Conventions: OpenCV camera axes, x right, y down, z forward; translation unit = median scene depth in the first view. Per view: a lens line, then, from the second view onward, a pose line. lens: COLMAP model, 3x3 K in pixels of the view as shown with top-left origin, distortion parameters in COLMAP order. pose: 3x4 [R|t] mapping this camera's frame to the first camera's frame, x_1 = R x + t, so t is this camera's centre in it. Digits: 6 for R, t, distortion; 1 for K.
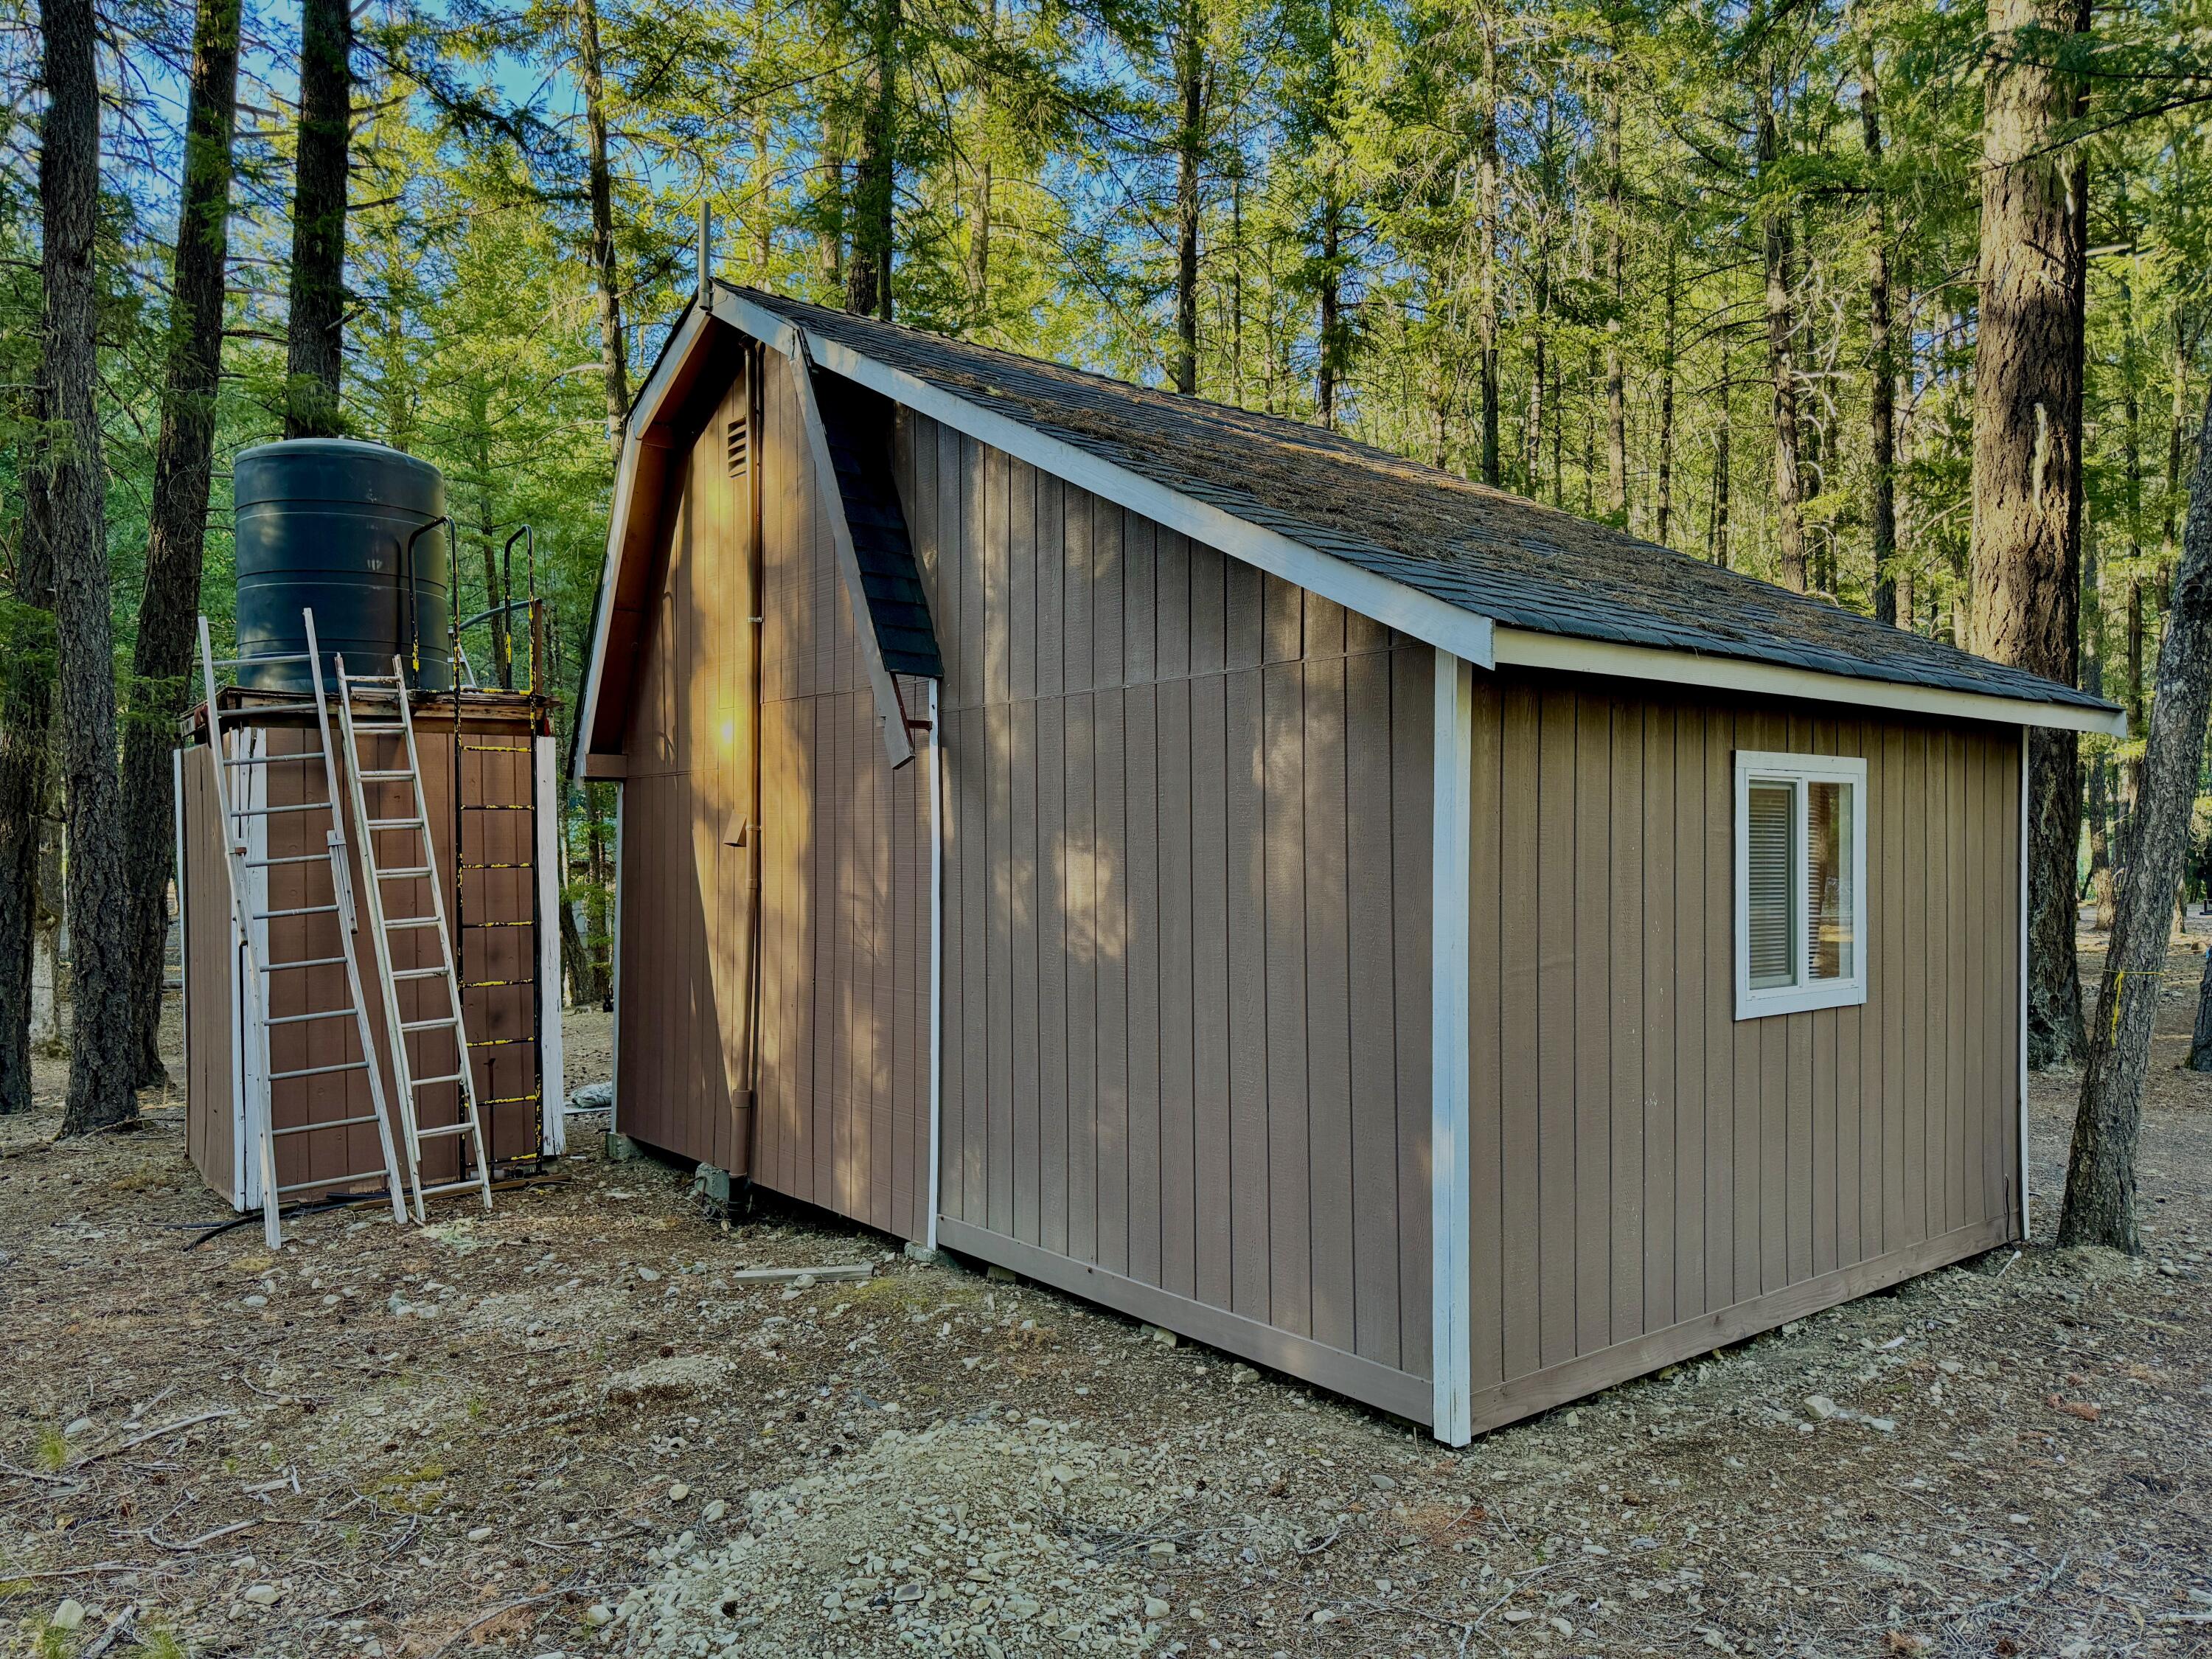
lens RADIAL K [[1575.3, 0, 1106.0], [0, 1575.3, 829.5], [0, 0, 1]] dist [0.118160, -0.174582]
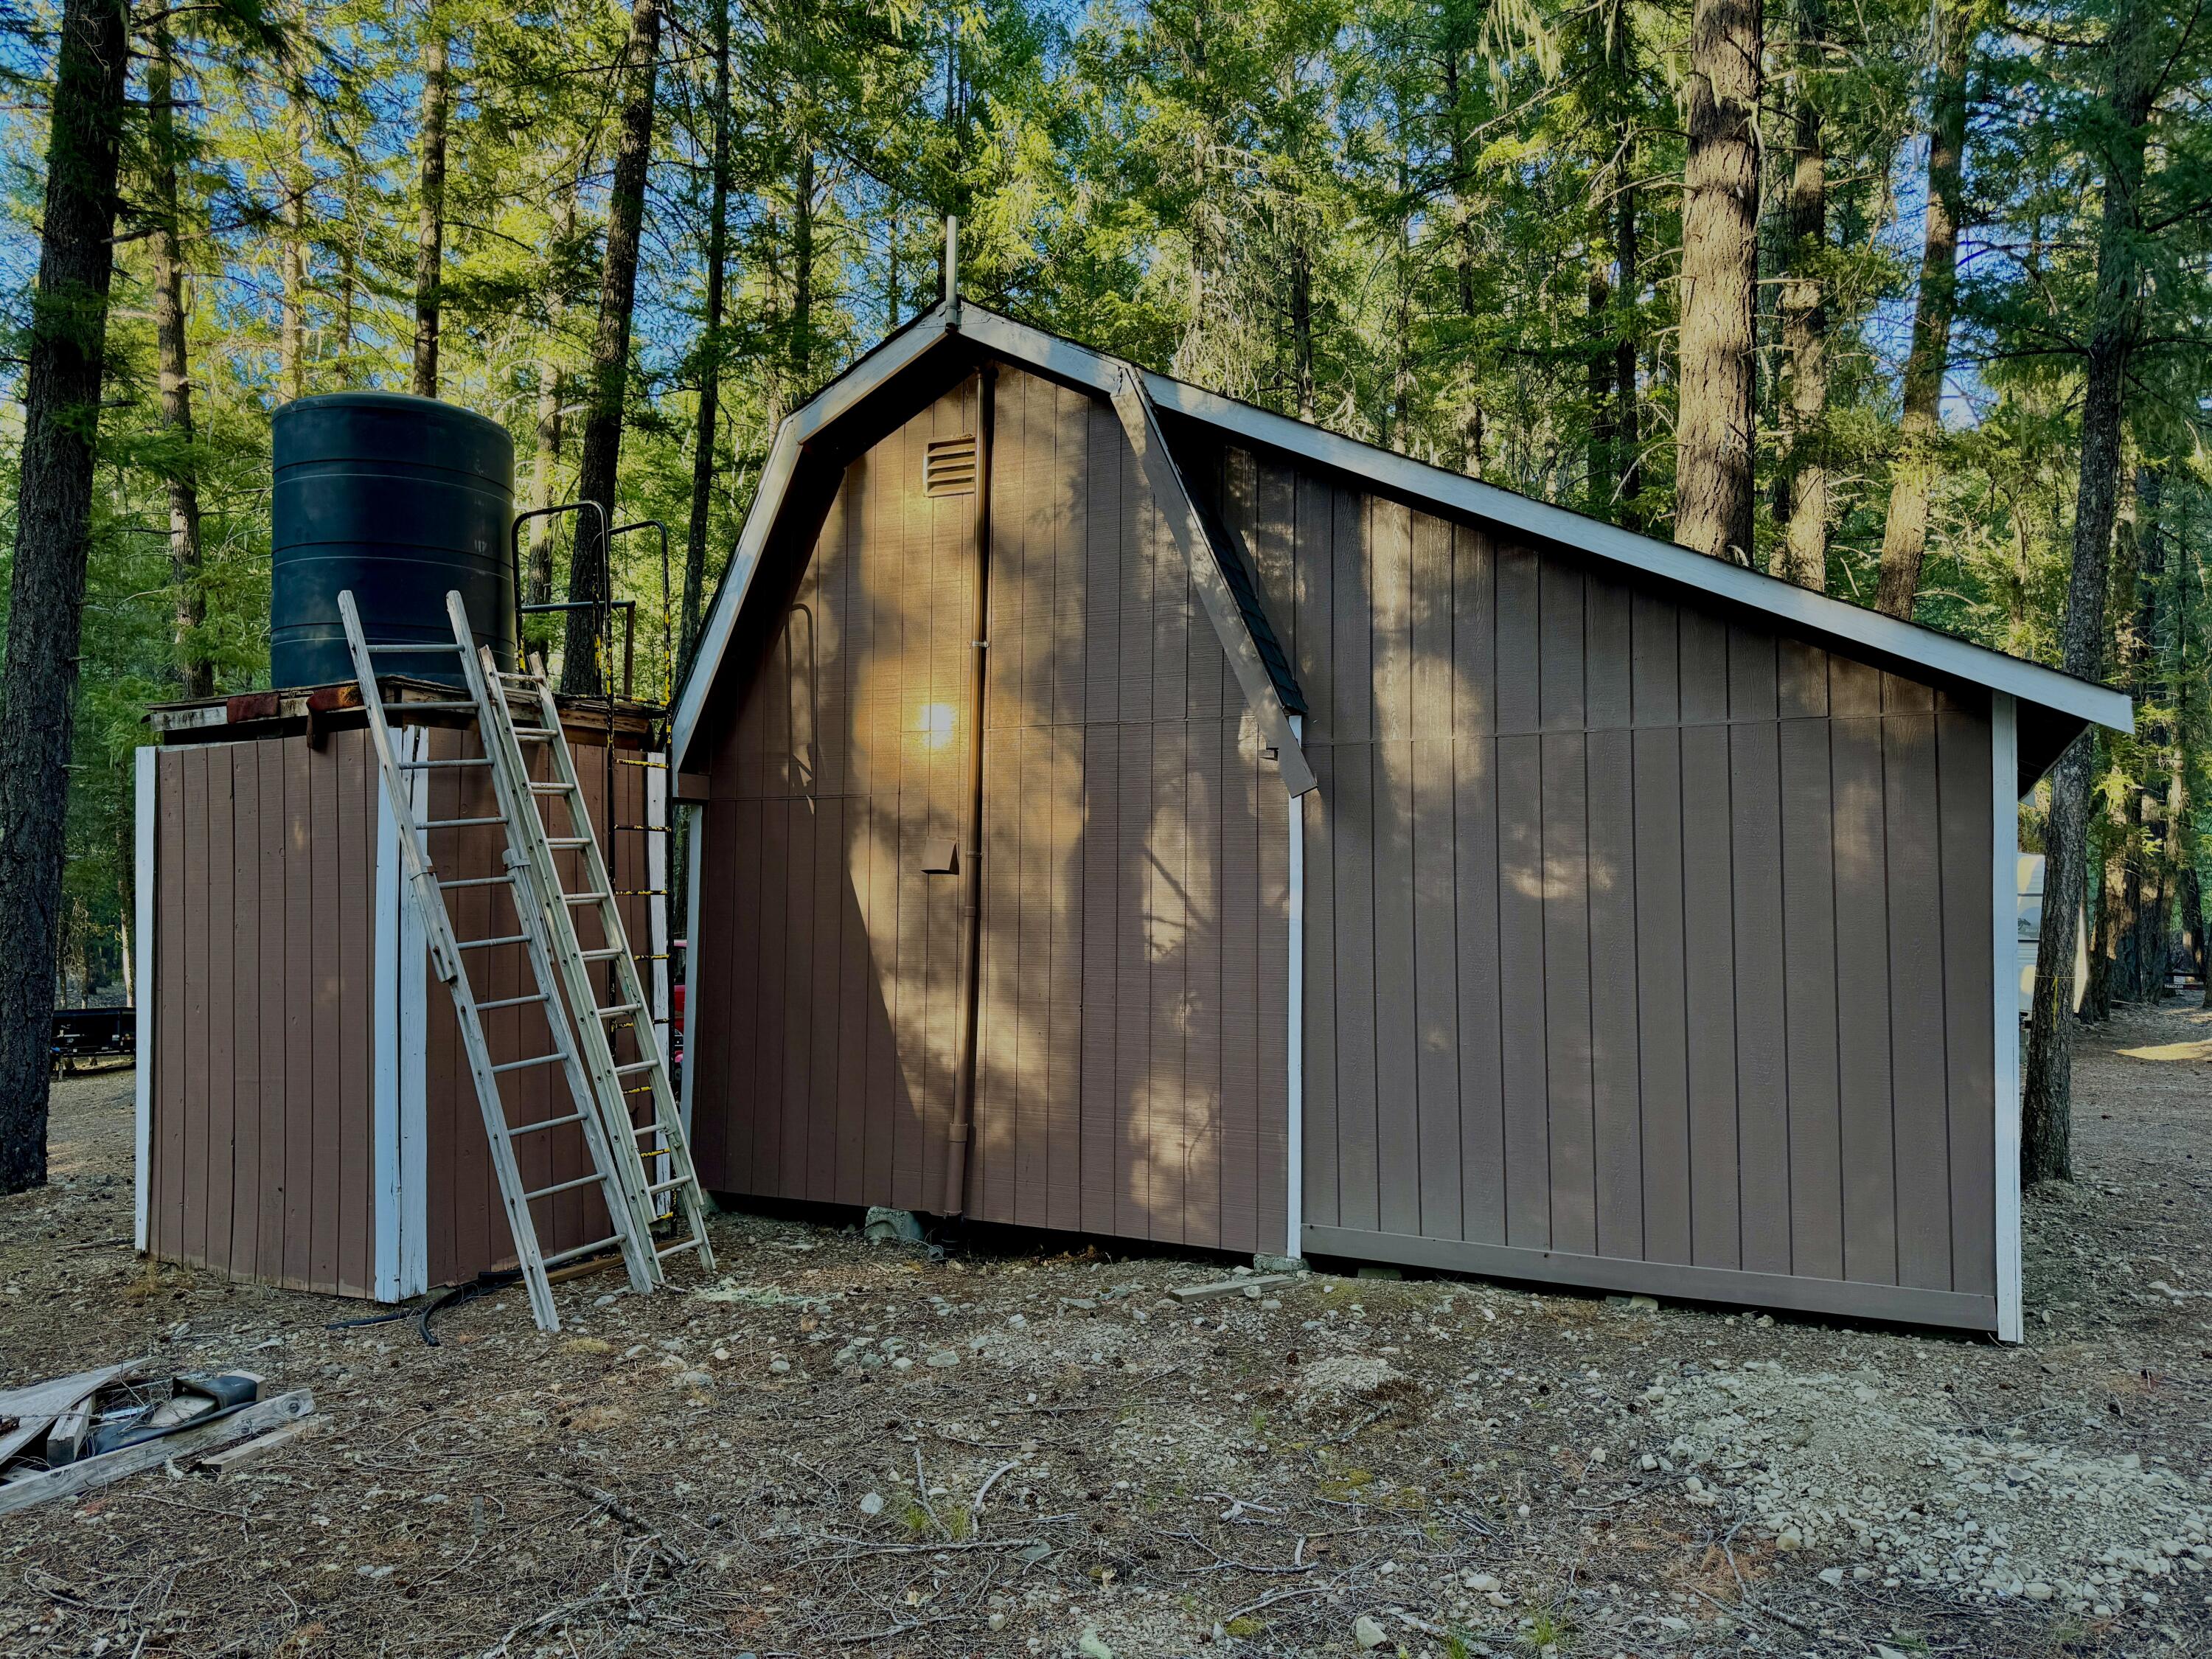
lens RADIAL K [[1575.3, 0, 1106.0], [0, 1575.3, 829.5], [0, 0, 1]] dist [0.118160, -0.174582]
pose [[0.903897, 0.025470, 0.426992, -0.731929], [-0.011050, 0.999283, -0.036214, 0.023347], [-0.427608, 0.028016, 0.903530, 0.106729]]
